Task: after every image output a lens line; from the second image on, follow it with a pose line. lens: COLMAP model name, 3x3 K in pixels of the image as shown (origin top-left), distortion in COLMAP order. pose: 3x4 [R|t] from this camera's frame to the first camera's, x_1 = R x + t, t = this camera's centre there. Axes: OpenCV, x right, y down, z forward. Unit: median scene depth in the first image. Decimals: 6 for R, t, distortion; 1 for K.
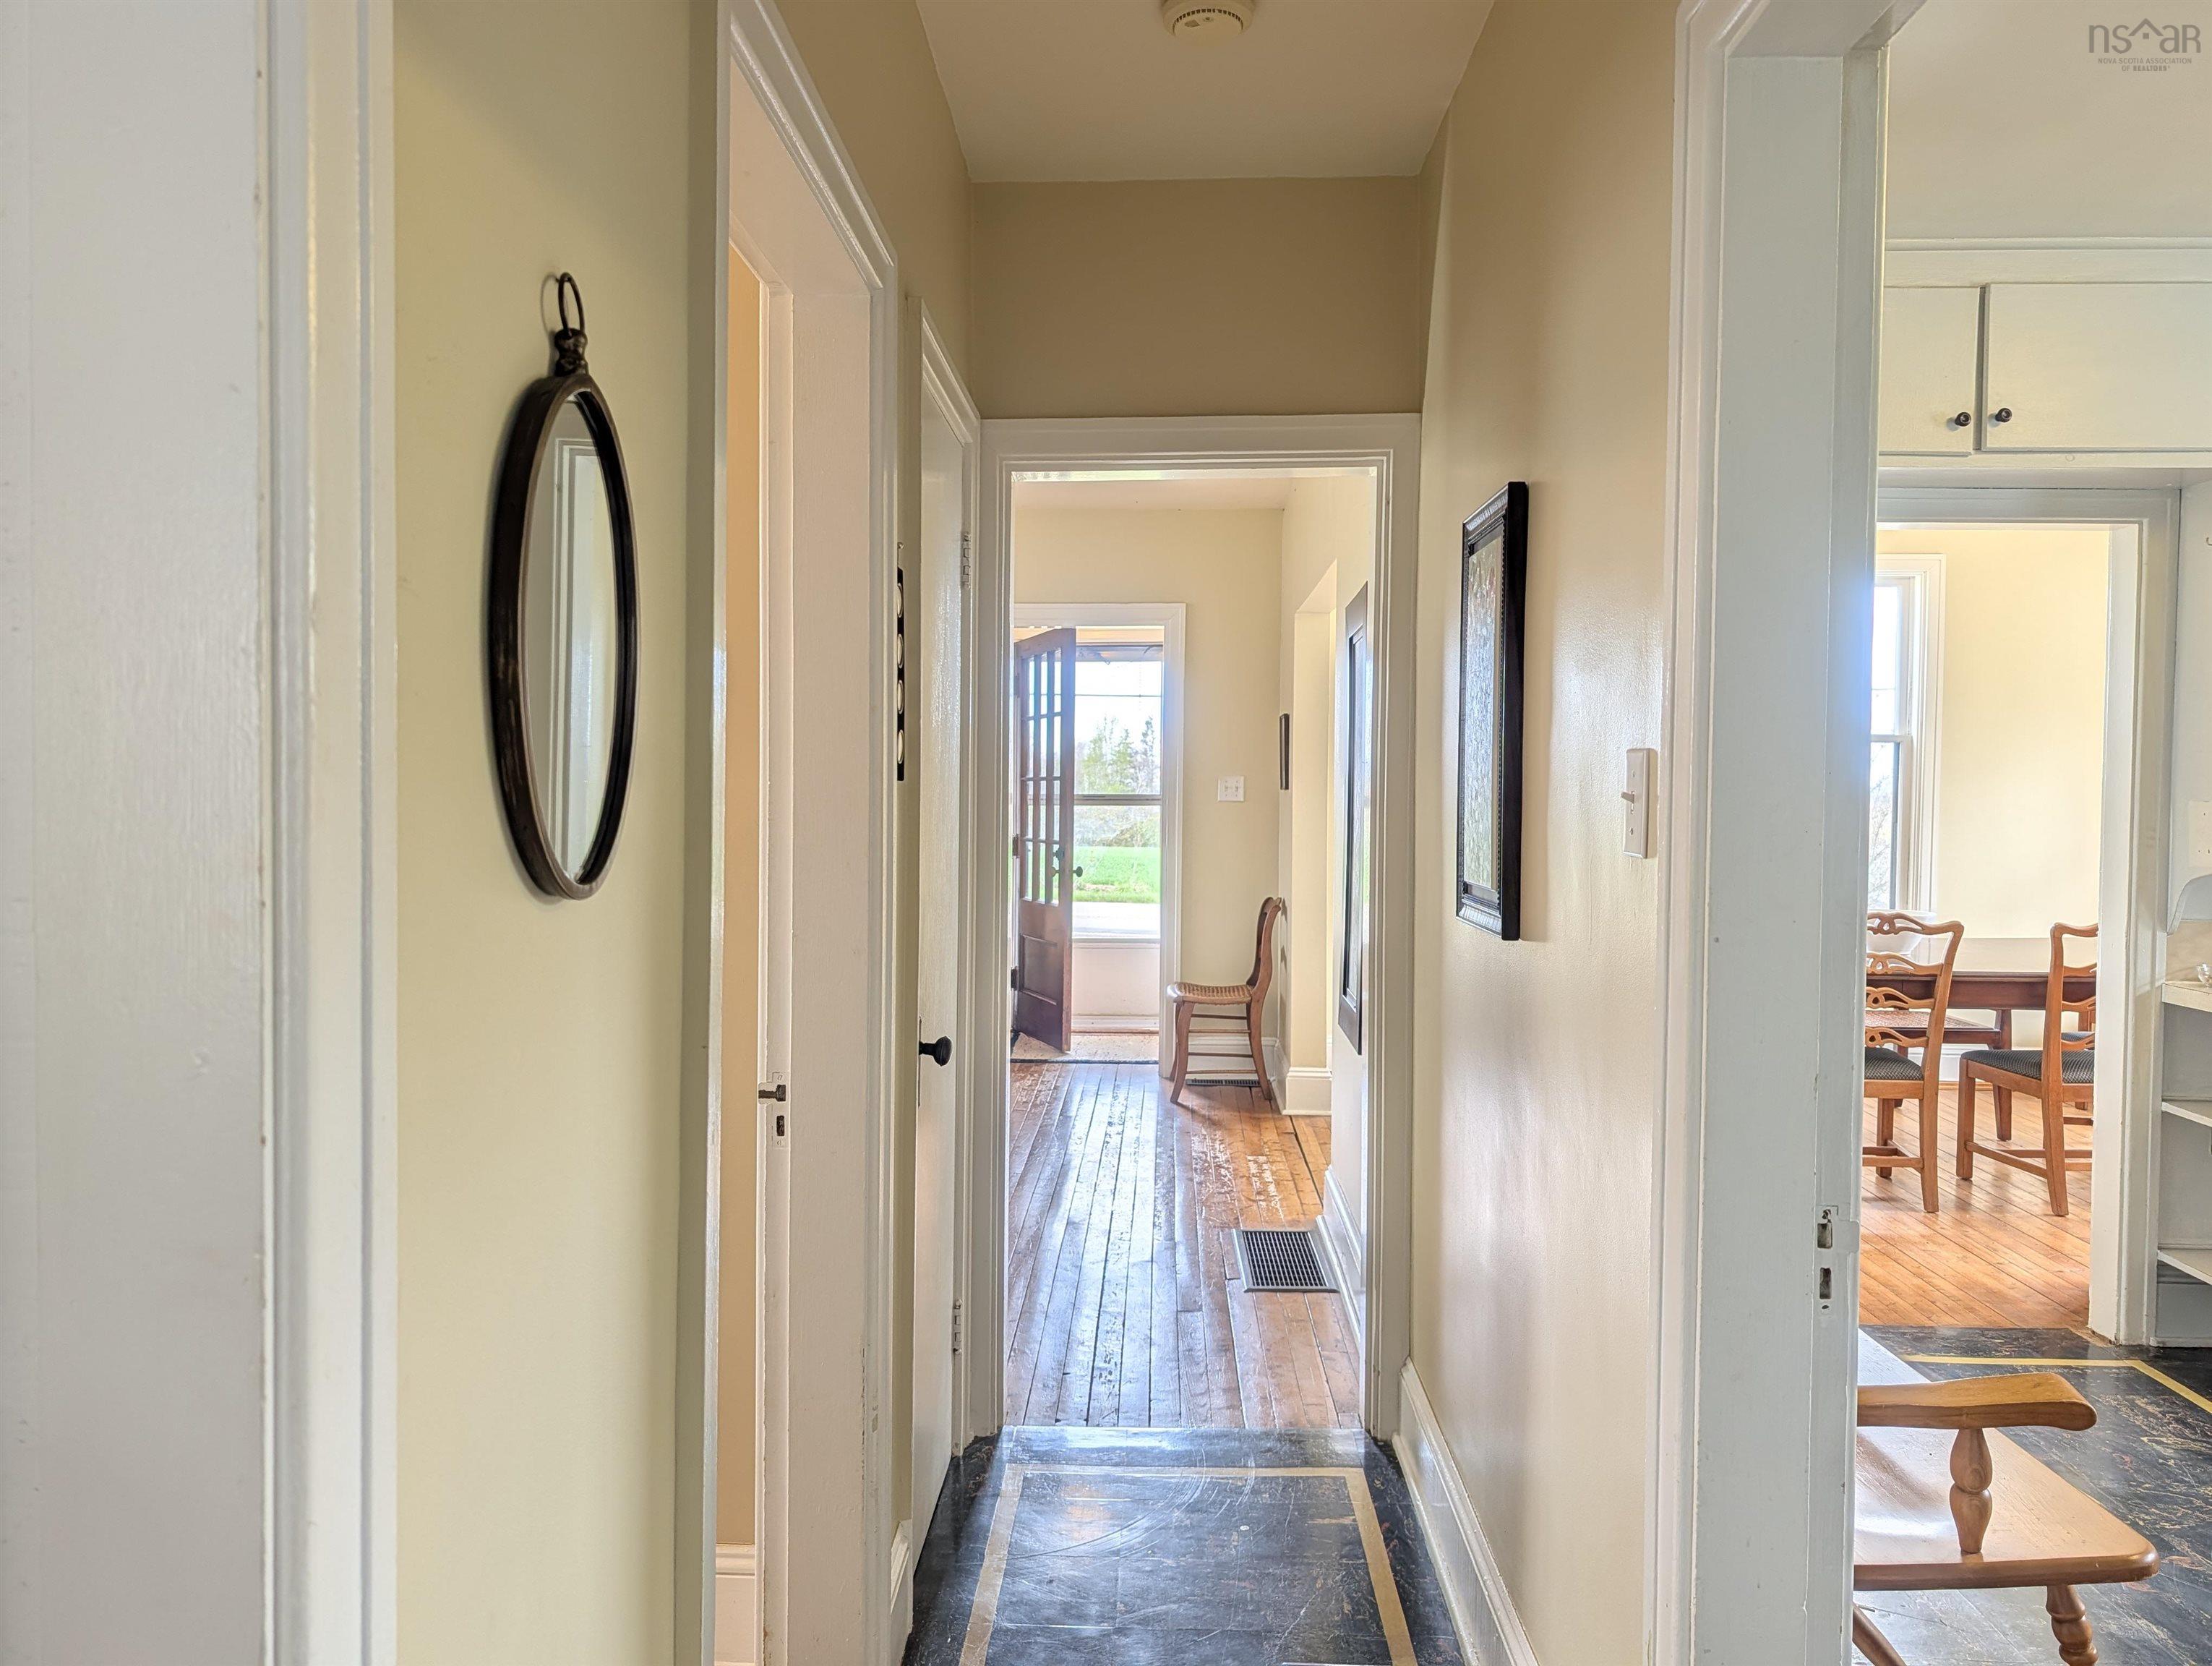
lens RADIAL K [[1589.4, 0, 1094.3], [0, 1589.4, 836.7], [0, 0, 1]] dist [0.022328, -0.019459]
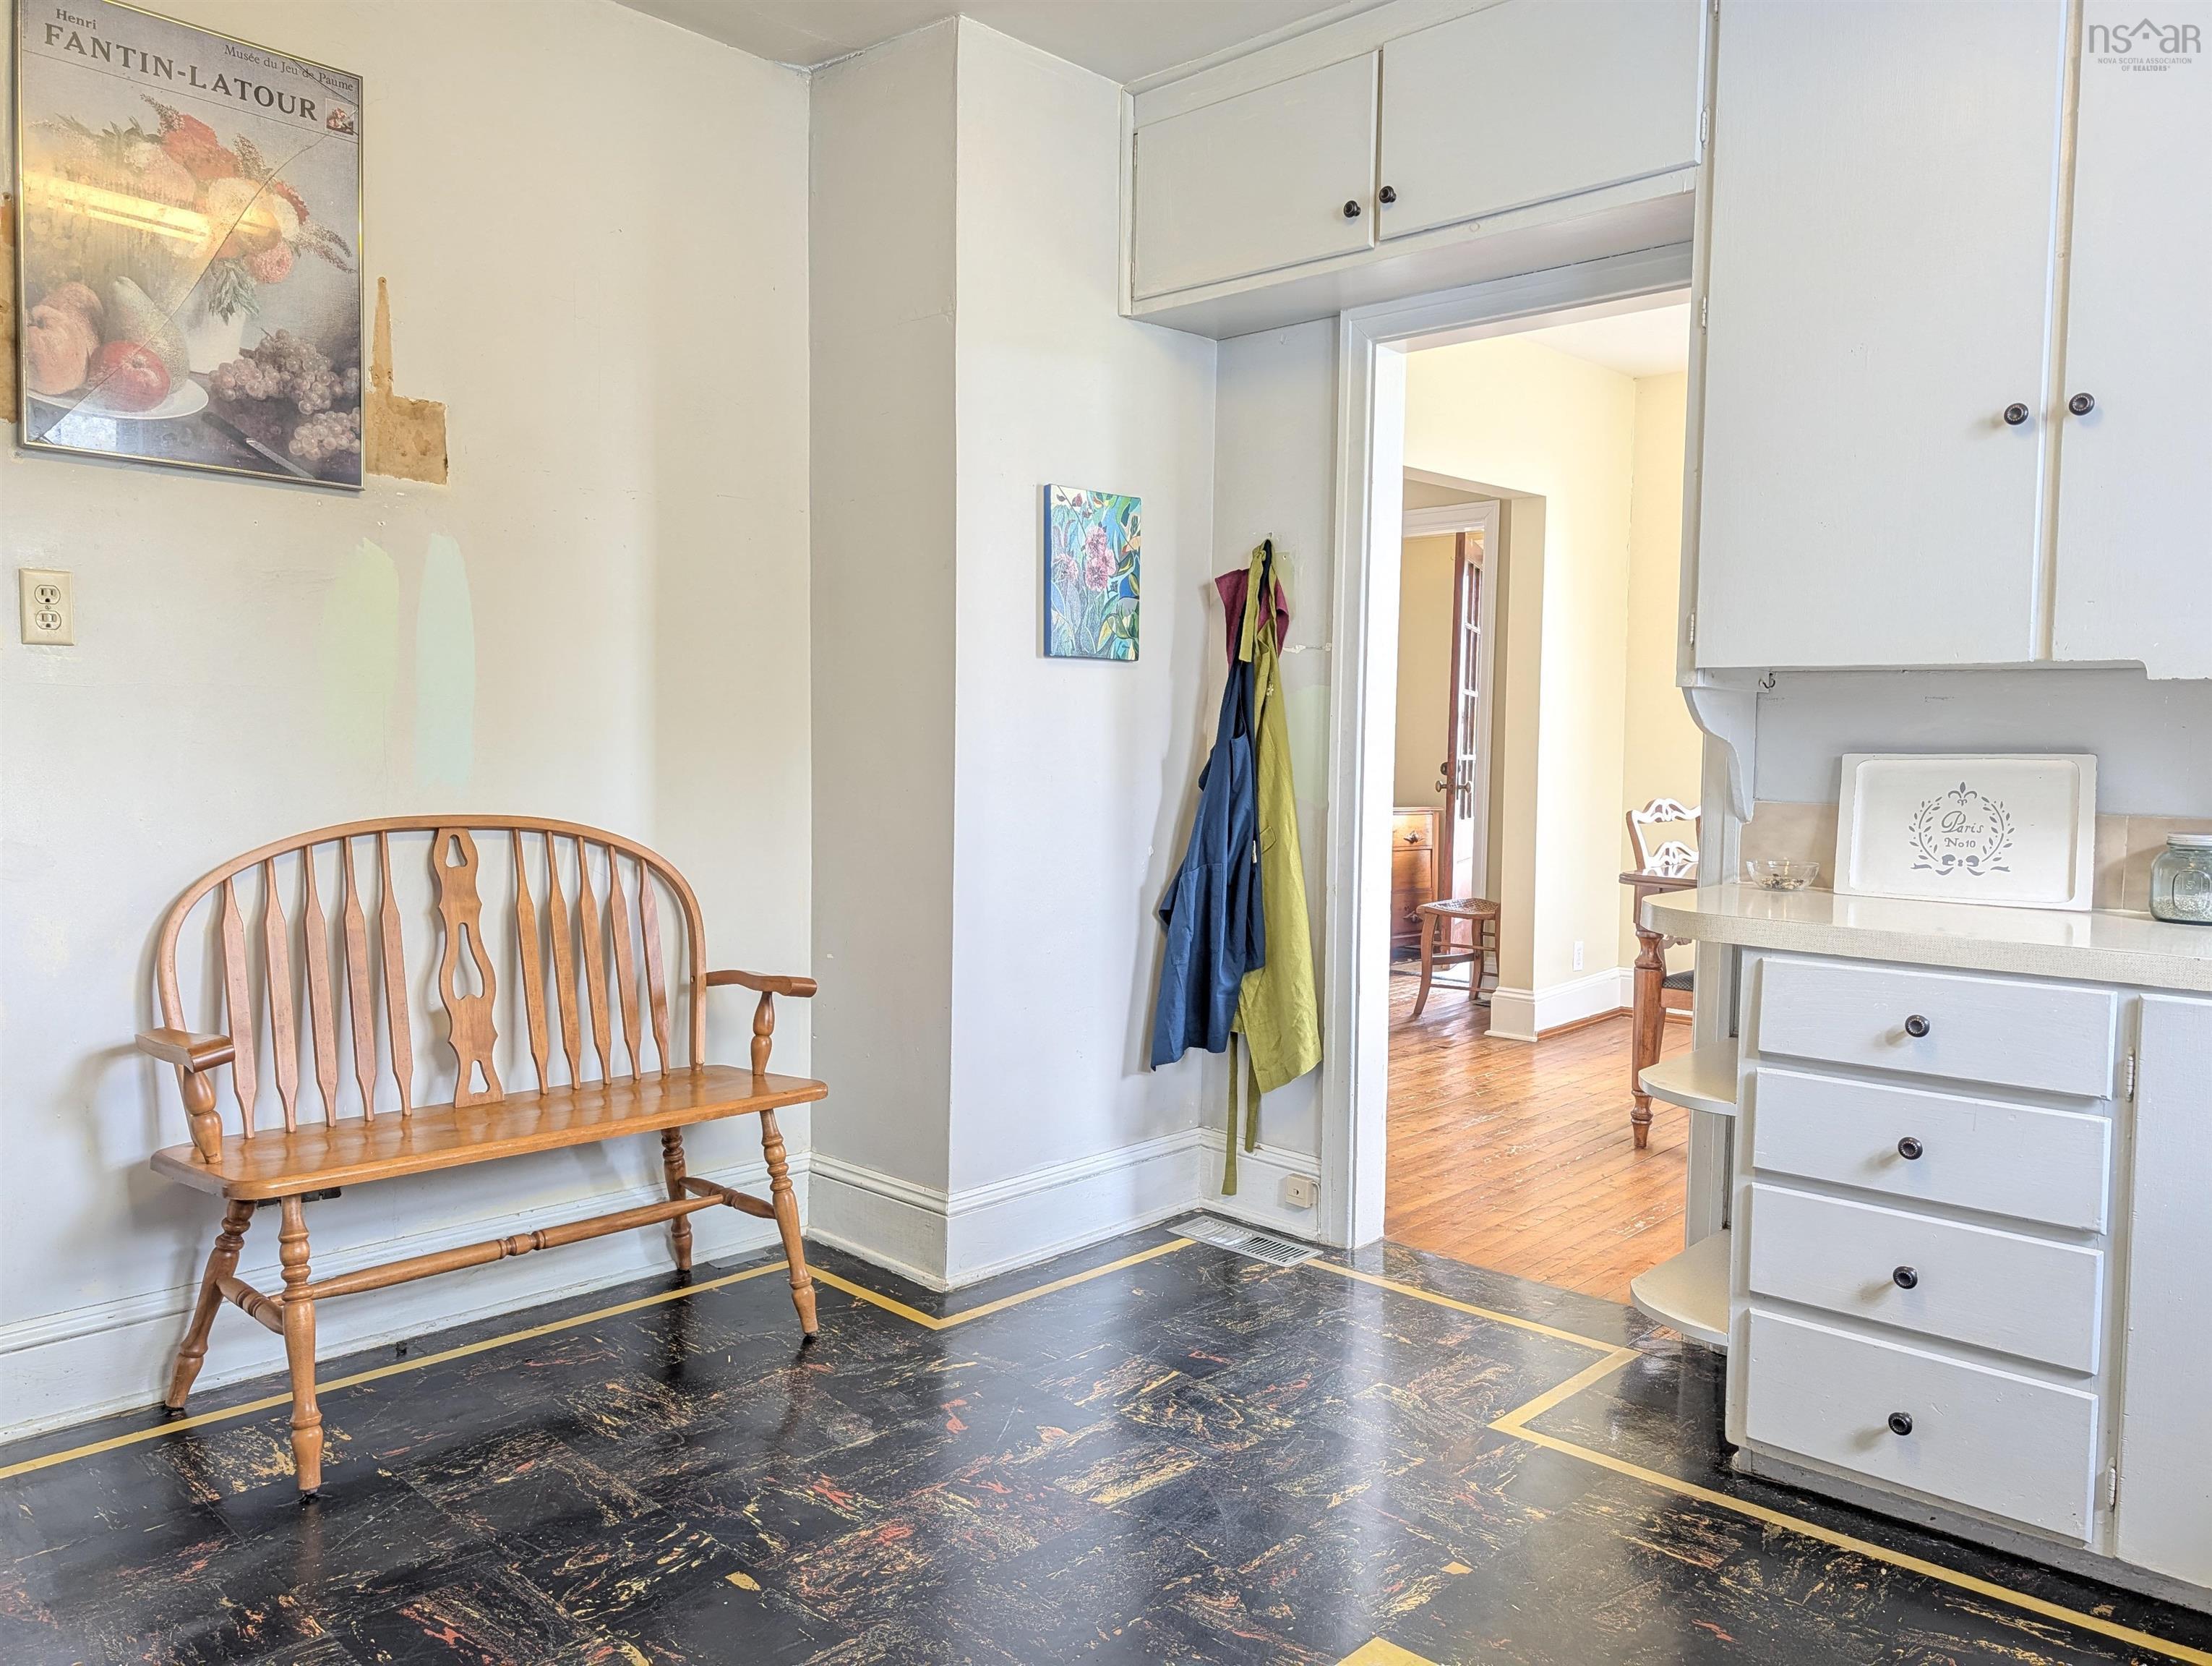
lens RADIAL K [[1589.4, 0, 1109.0], [0, 1589.4, 829.4], [0, 0, 1]] dist [0.022328, -0.019459]
pose [[0.755450, 0.039711, -0.654002, 0.912643], [-0.024967, 0.999181, 0.031830, 0.047550], [0.654730, -0.007717, 0.755823, 0.221342]]
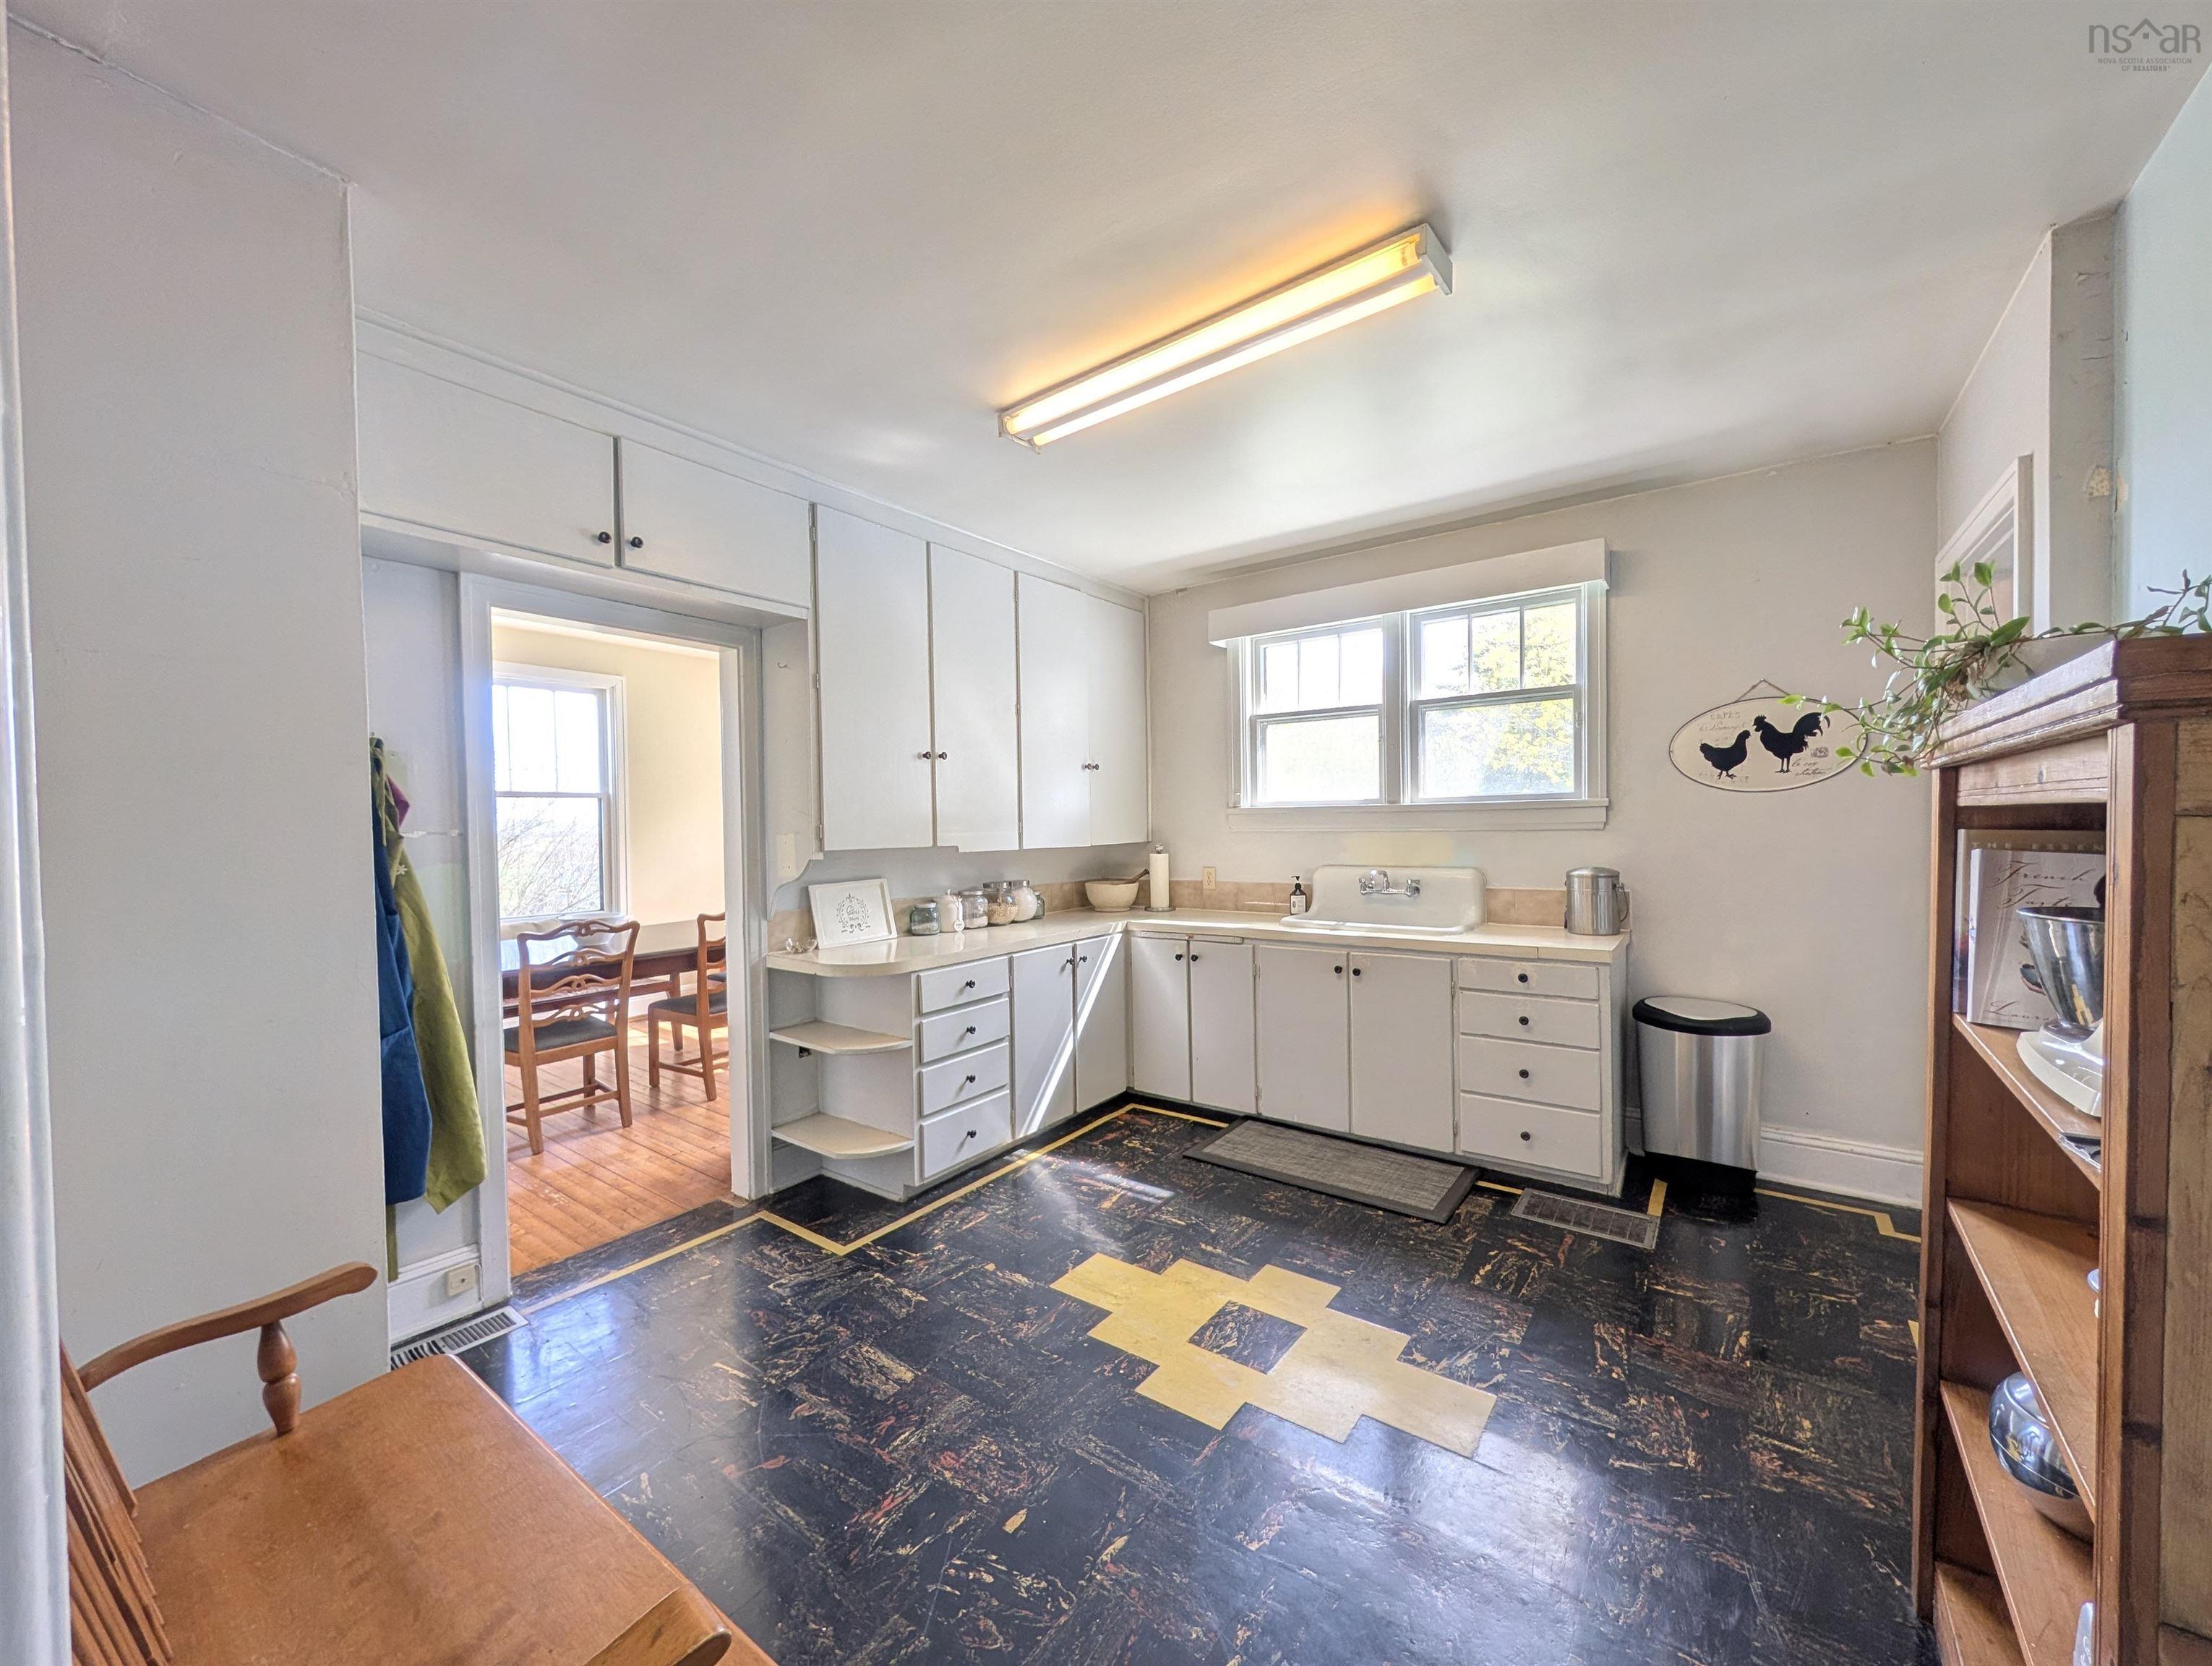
lens RADIAL K [[852.9, 0, 1106.9], [0, 852.9, 843.1], [0, 0, 1]] dist [0.004059, -0.000037]
pose [[0.556383, -0.034207, 0.830221, 0.173802], [0.043211, 0.998991, 0.012203, -0.009883], [-0.829801, 0.029086, 0.557300, 0.268036]]
